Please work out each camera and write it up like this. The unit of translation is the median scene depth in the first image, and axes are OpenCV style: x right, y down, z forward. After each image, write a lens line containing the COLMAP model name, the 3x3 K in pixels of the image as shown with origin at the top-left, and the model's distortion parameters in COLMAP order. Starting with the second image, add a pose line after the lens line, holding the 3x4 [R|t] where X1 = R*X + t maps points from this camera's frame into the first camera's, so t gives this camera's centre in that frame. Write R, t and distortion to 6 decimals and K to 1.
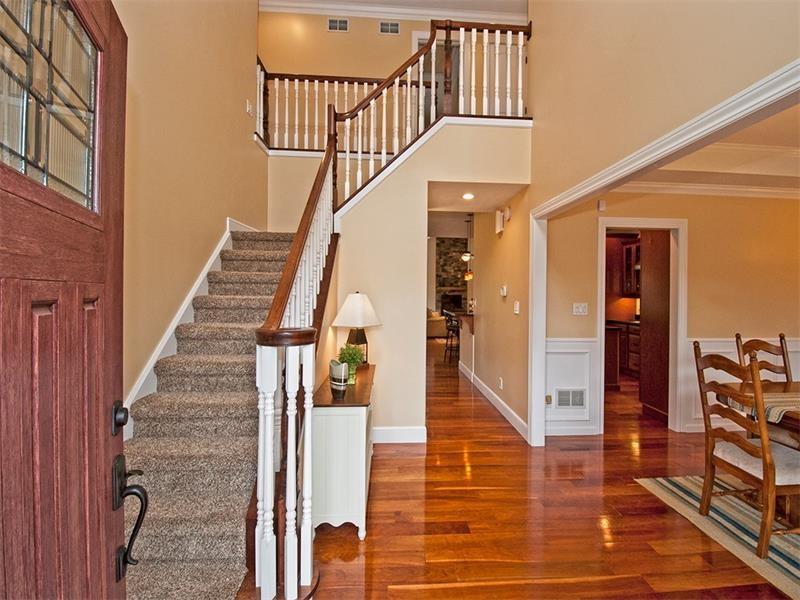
lens RADIAL K [[348.4, 0, 403.0], [0, 348.4, 296.3], [0, 0, 1]] dist [-0.005992, -0.007763]
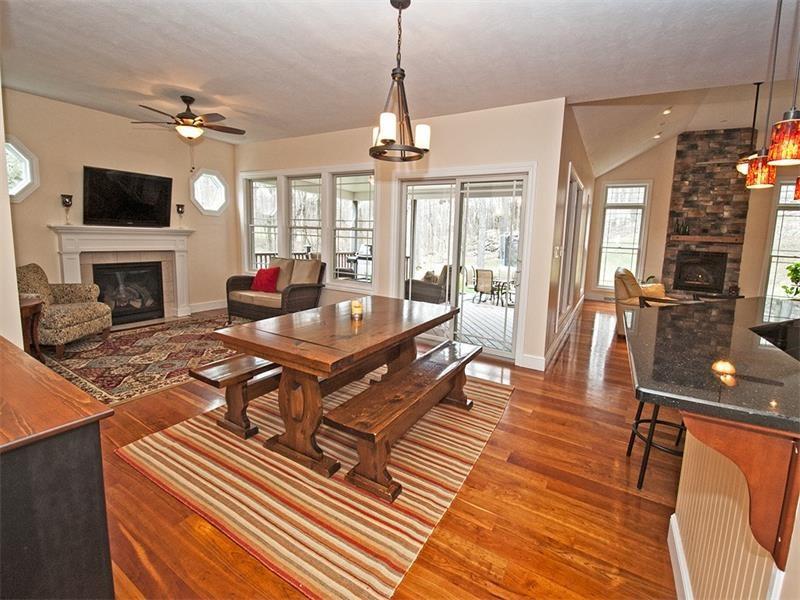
lens RADIAL K [[348.4, 0, 410.0], [0, 348.4, 279.8], [0, 0, 1]] dist [-0.005992, -0.007763]
pose [[0.836868, 0.085635, -0.540665, 0.057176], [-0.034172, 0.993934, 0.104534, -0.000568], [0.546337, -0.069006, 0.834718, 0.332777]]
